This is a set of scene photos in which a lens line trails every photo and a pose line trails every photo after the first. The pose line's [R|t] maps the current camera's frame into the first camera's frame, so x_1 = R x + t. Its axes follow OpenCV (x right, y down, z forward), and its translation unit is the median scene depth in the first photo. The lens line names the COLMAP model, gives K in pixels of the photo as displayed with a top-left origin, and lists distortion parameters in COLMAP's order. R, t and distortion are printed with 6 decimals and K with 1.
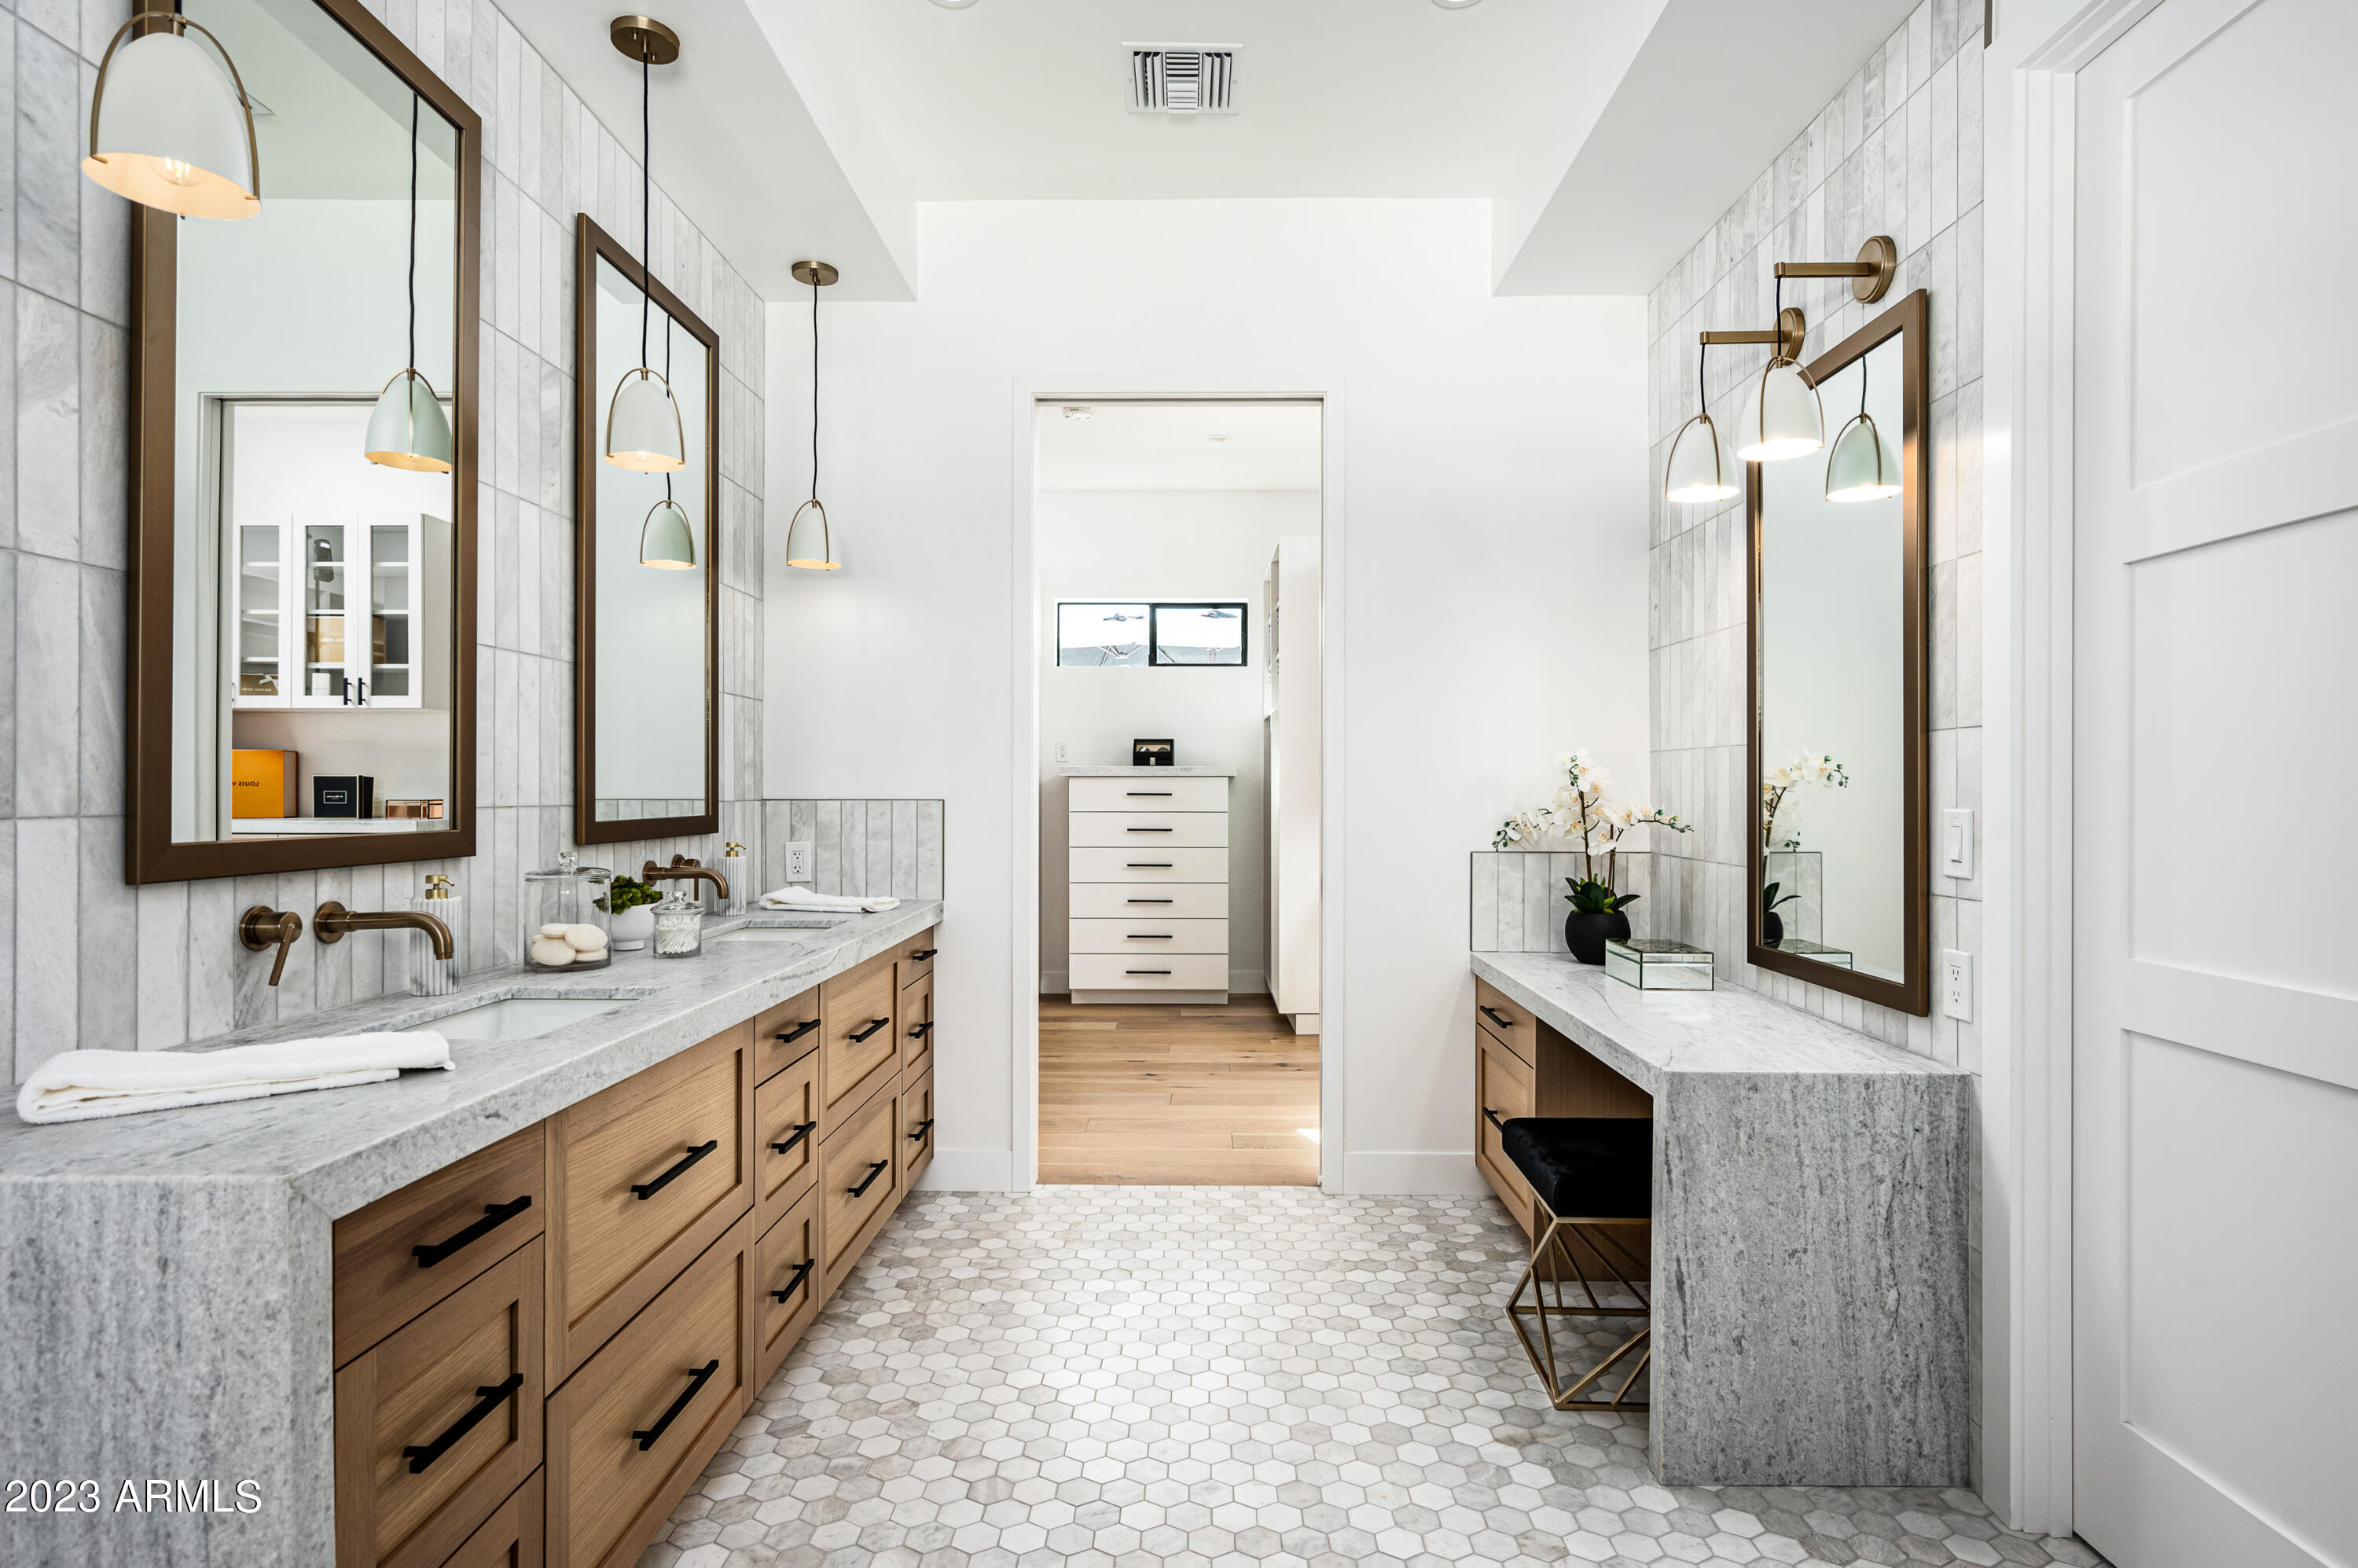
lens RADIAL K [[1250.6, 0, 1176.6], [0, 1250.6, 787.6], [0, 0, 1]] dist [0.004234, 0.000366]
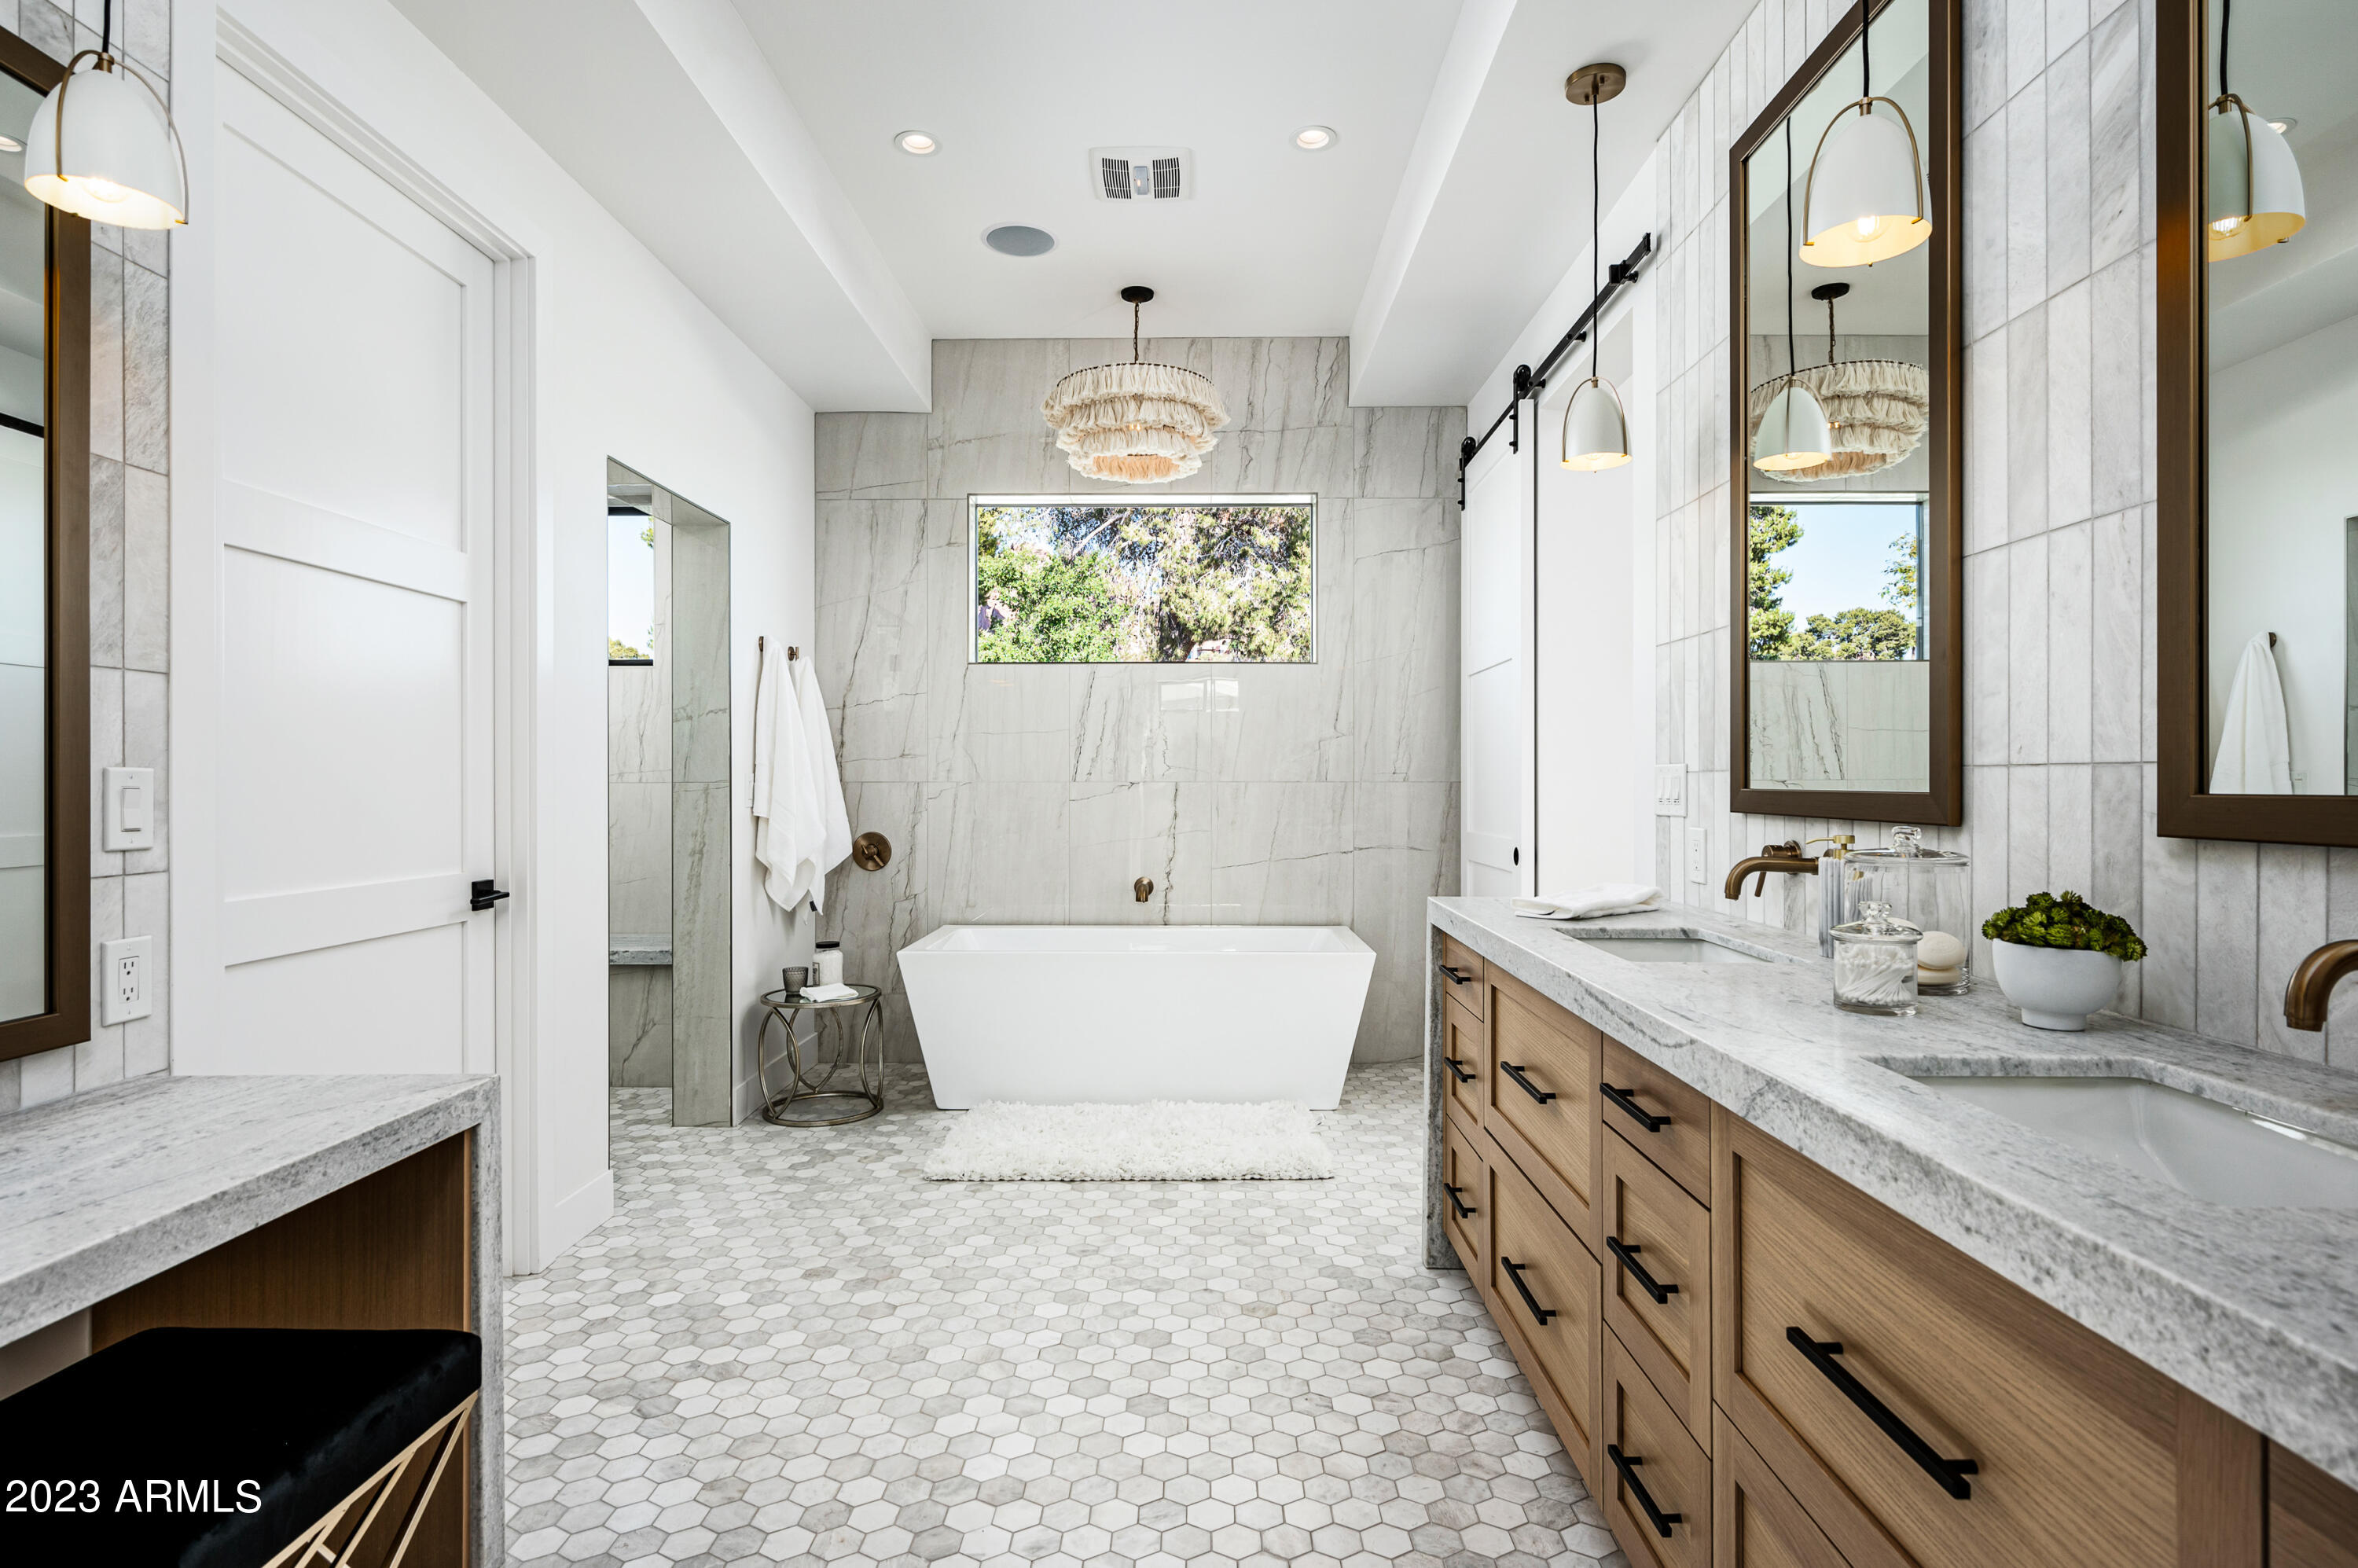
lens RADIAL K [[1250.6, 0, 1180.6], [0, 1250.6, 780.9], [0, 0, 1]] dist [0.004234, 0.000366]
pose [[-1.000000, 0.000281, -0.000613, -0.021541], [0.000281, 1.000000, -0.000384, 0.008021], [0.000613, -0.000384, -1.000000, 0.549298]]
